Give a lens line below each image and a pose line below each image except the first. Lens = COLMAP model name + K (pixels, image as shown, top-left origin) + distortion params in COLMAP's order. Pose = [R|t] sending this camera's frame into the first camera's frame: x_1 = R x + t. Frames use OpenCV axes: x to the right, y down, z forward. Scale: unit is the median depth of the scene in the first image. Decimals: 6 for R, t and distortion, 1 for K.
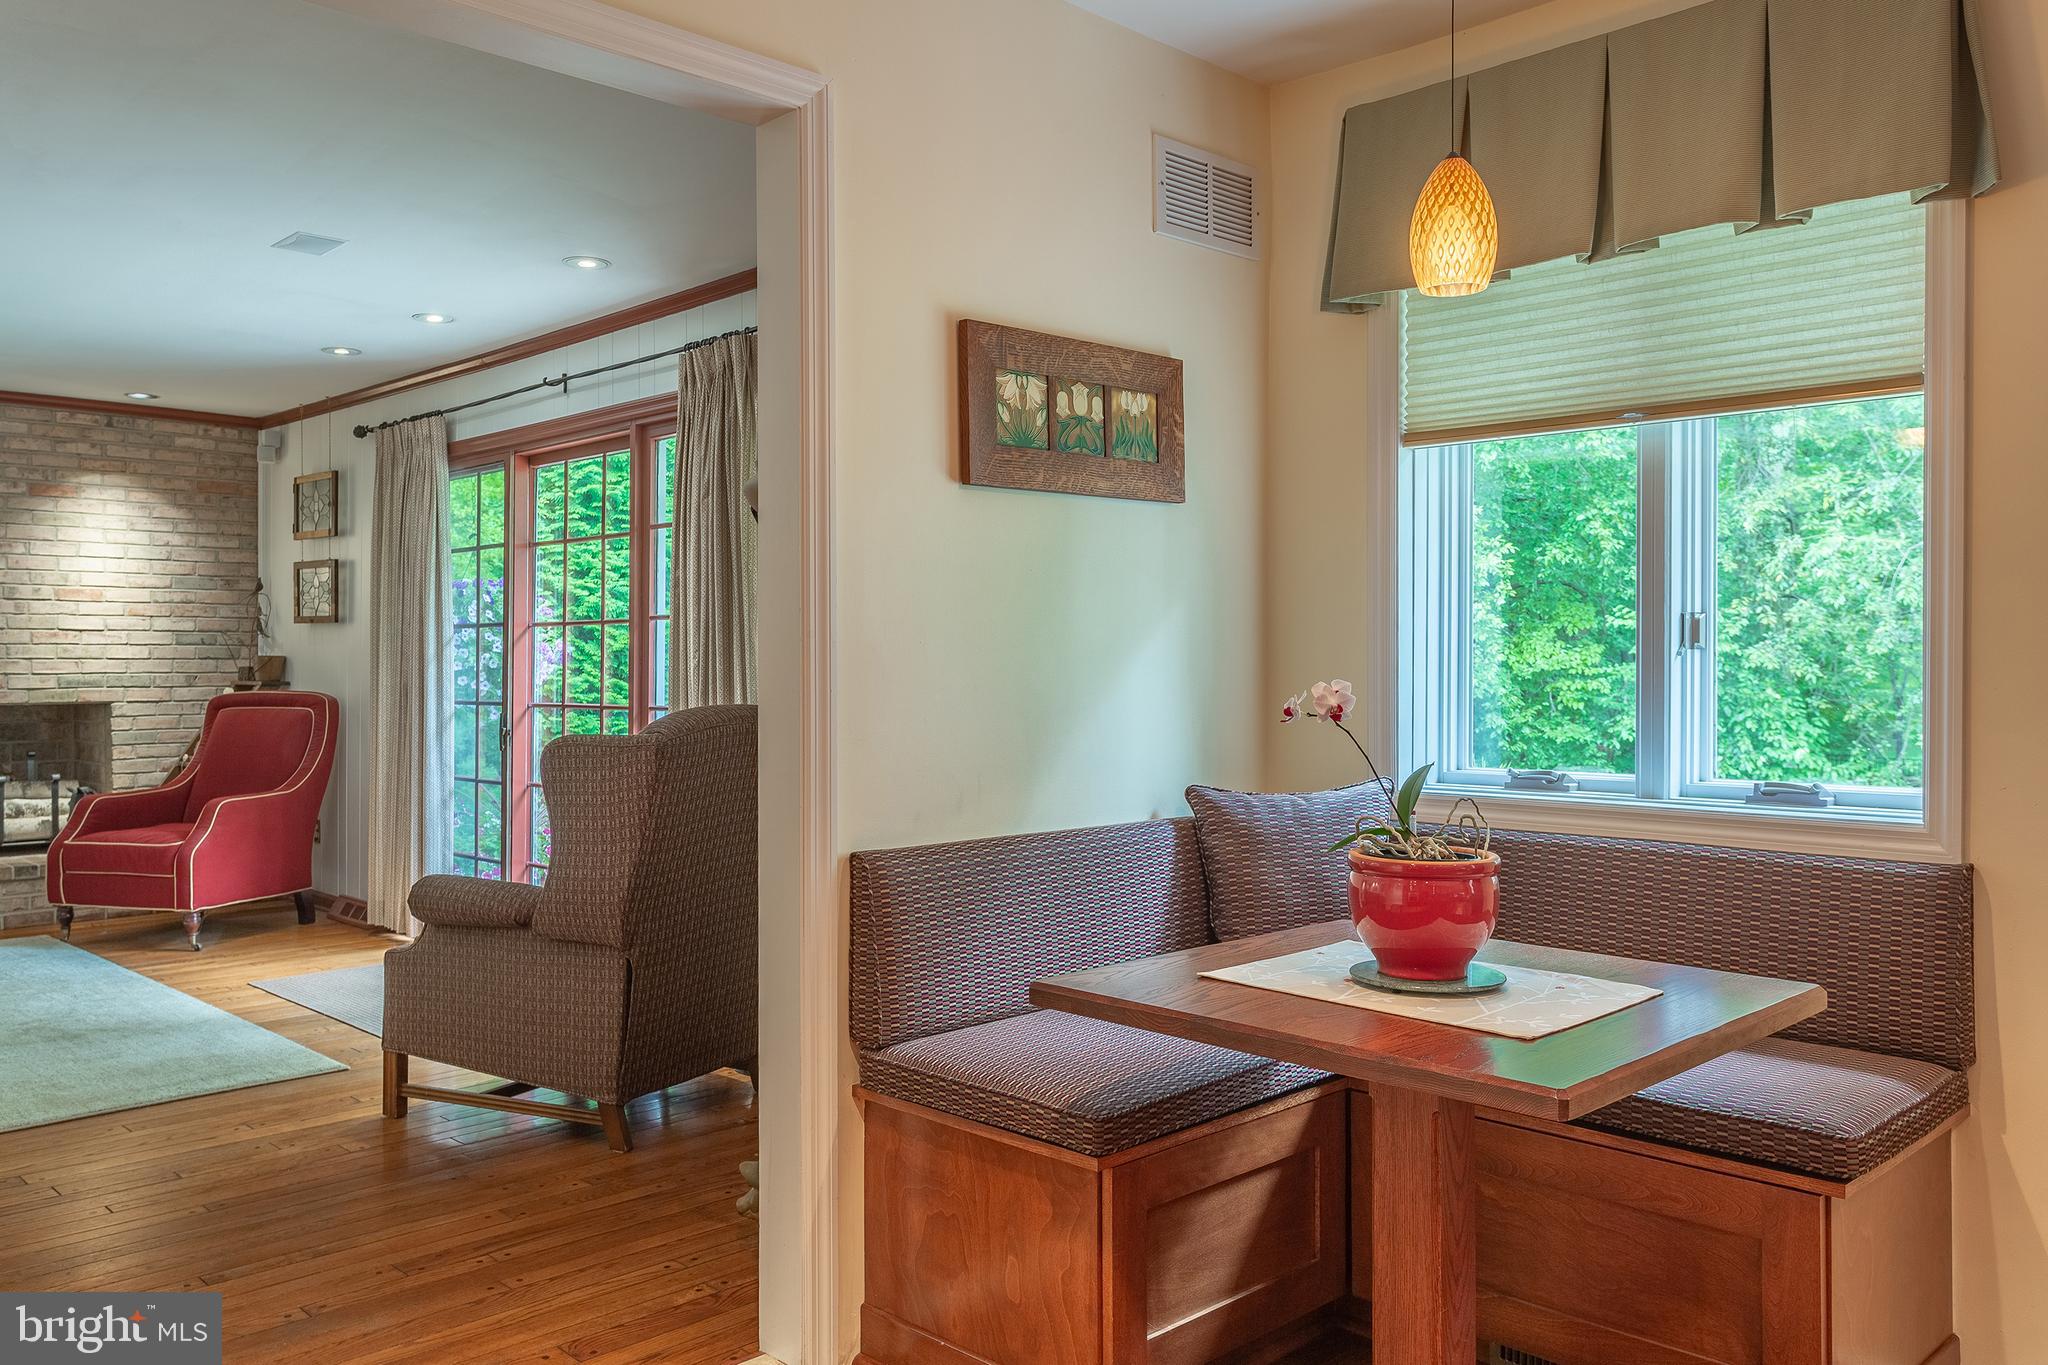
lens RADIAL K [[1598.0, 0, 1011.1], [0, 1598.0, 634.6], [0, 0, 1]] dist [-0.001970, -0.002255]
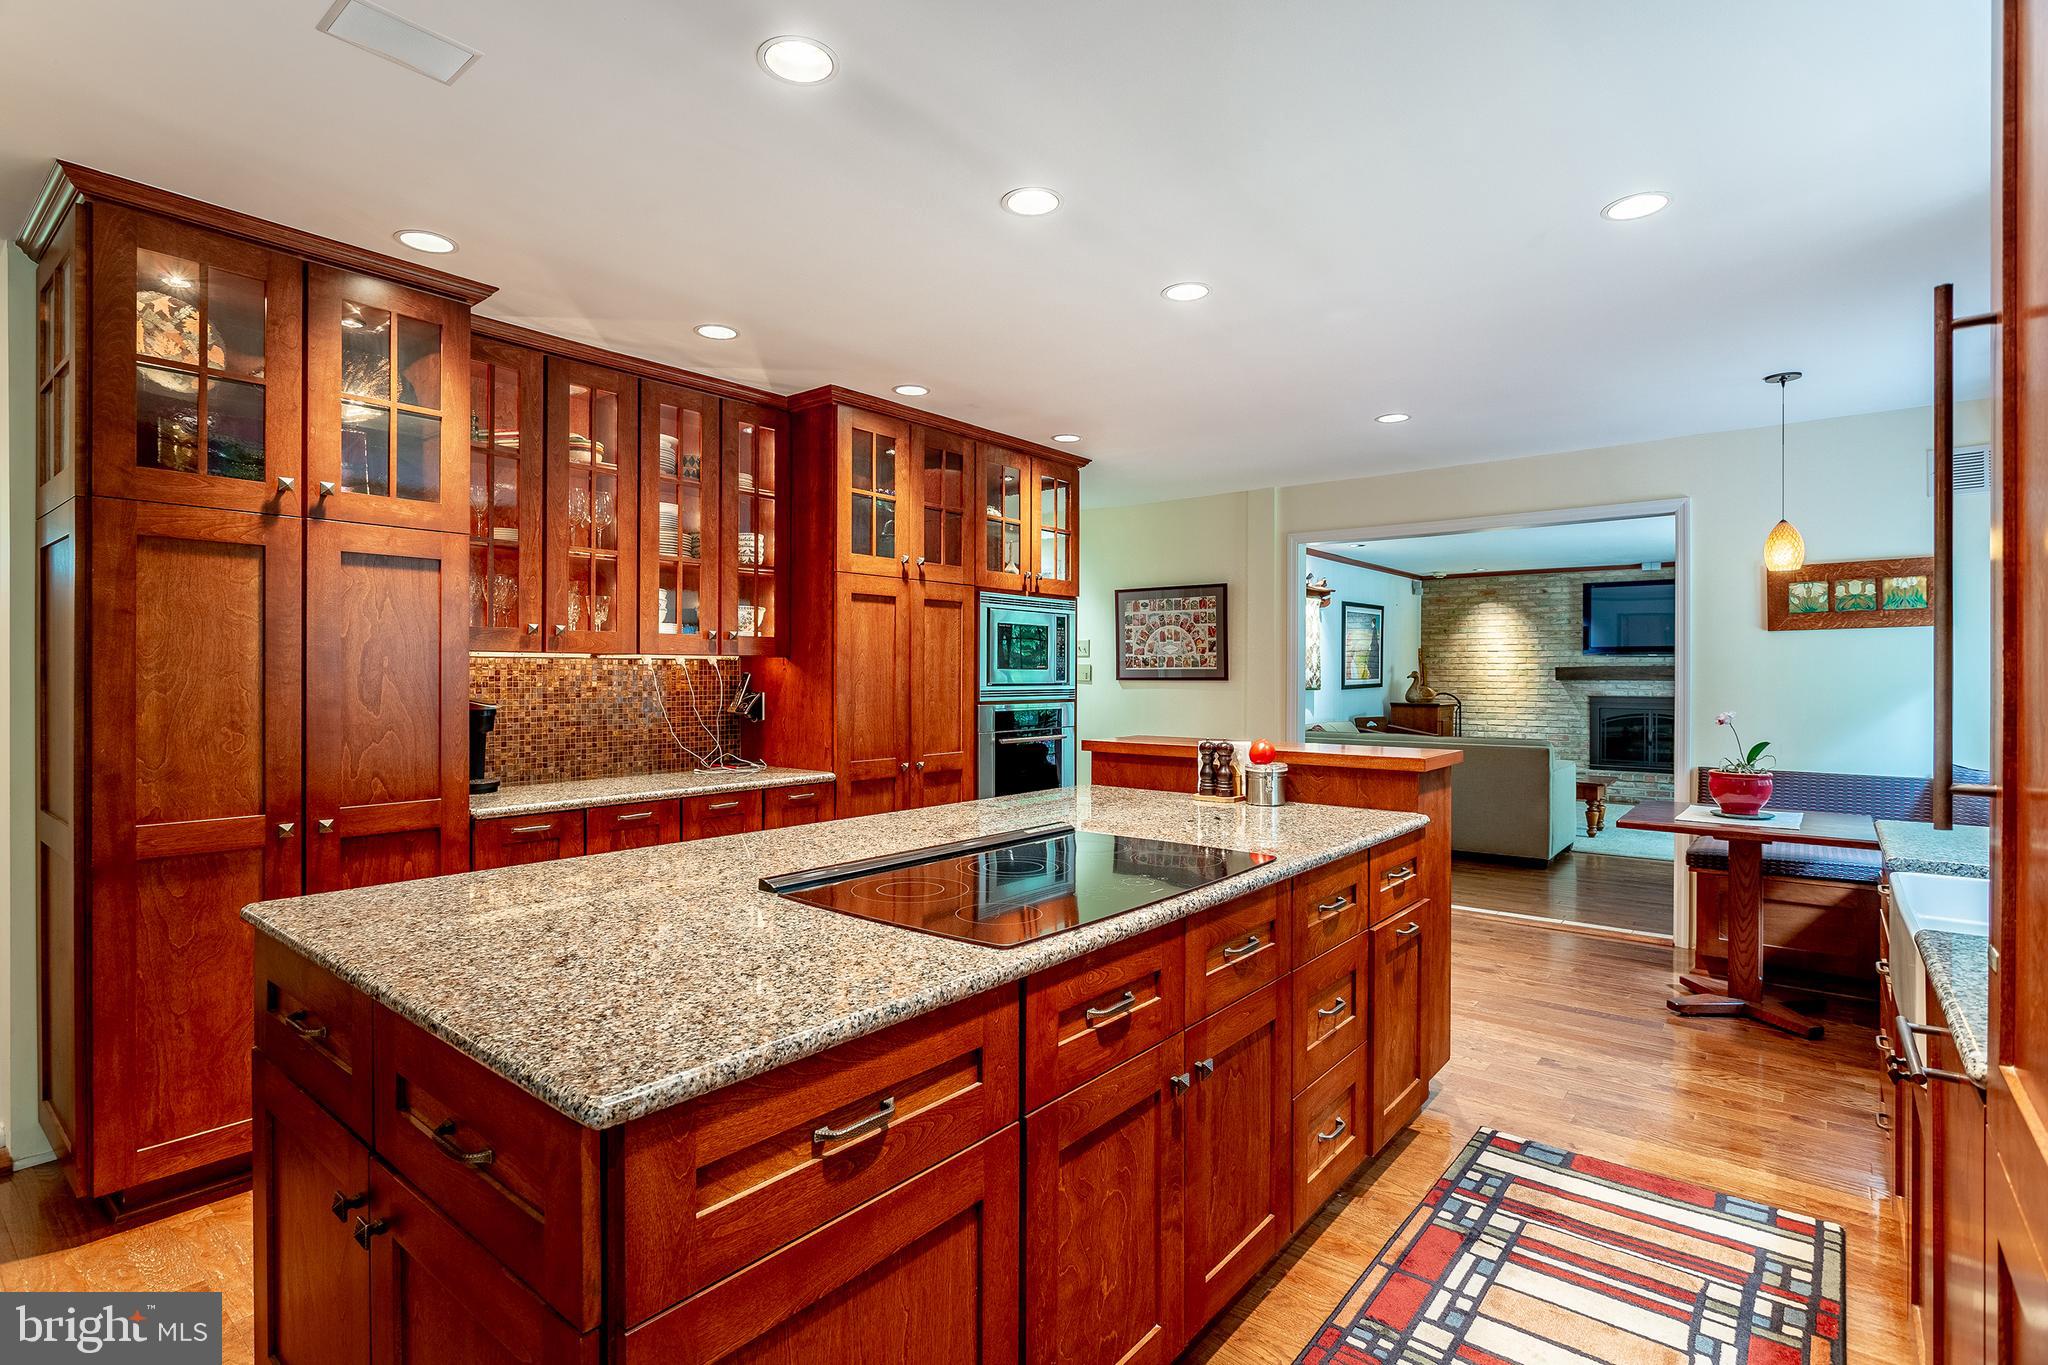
lens RADIAL K [[1064.6, 0, 982.1], [0, 1064.6, 682.2], [0, 0, 1]] dist [-0.001486, -0.000753]
pose [[0.105643, 0.011784, -0.994334, 0.616143], [0.017580, 0.999751, 0.013716, -0.023670], [0.994249, -0.018930, 0.105410, -0.172822]]
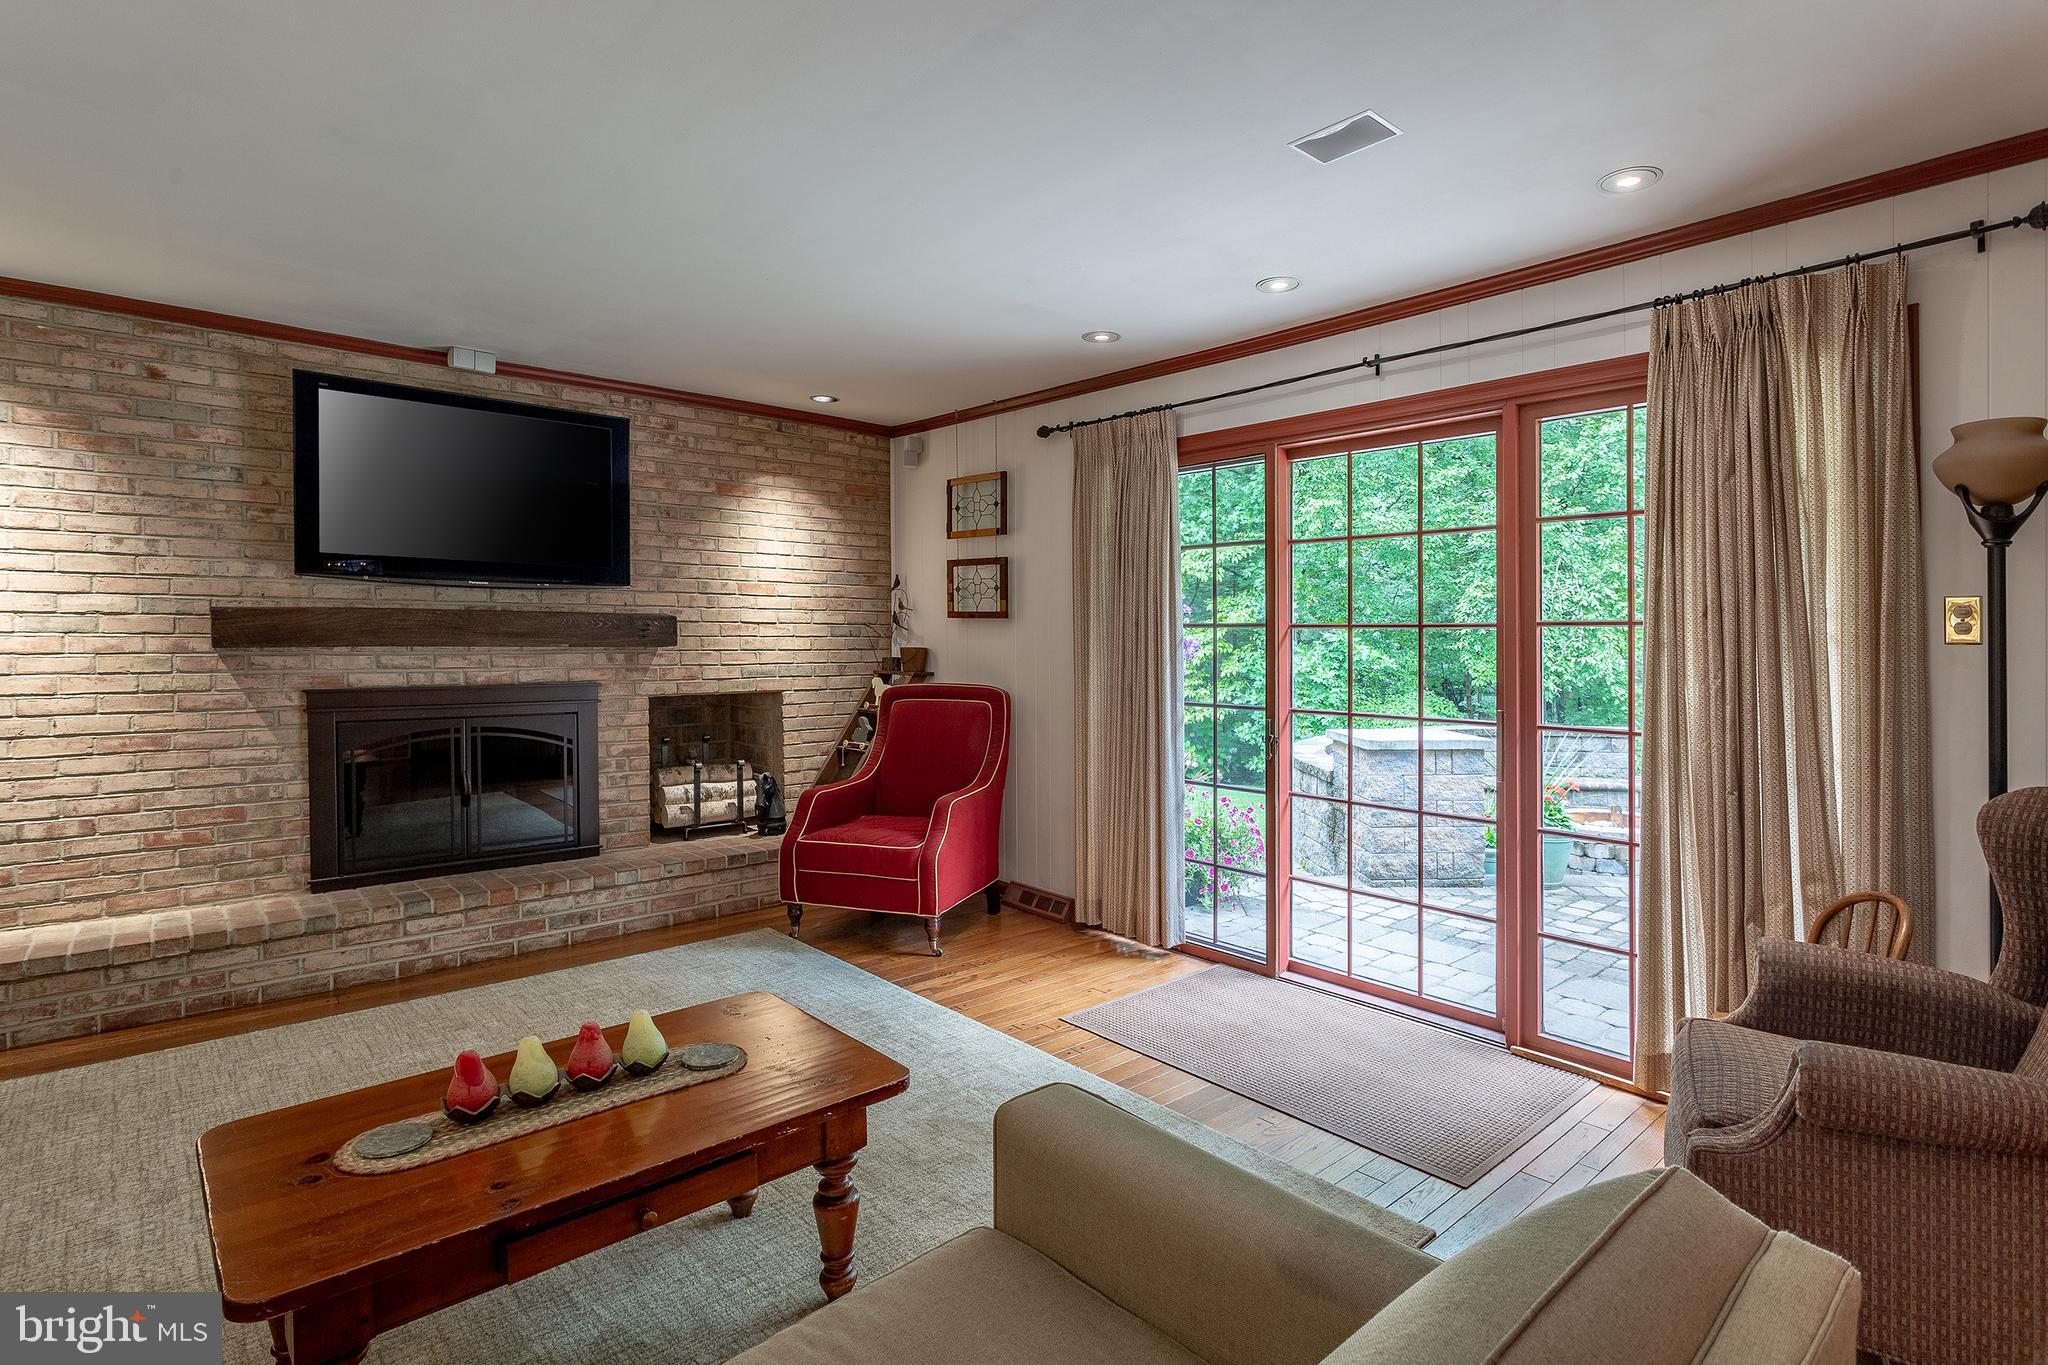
lens RADIAL K [[1052.6, 0, 1030.3], [0, 1052.6, 633.7], [0, 0, 1]] dist [-0.002748, -0.000413]
pose [[0.998200, 0.009984, -0.059140, -0.361244], [-0.008880, 0.999782, 0.018892, -0.010547], [0.059316, -0.018332, 0.998071, 0.314126]]
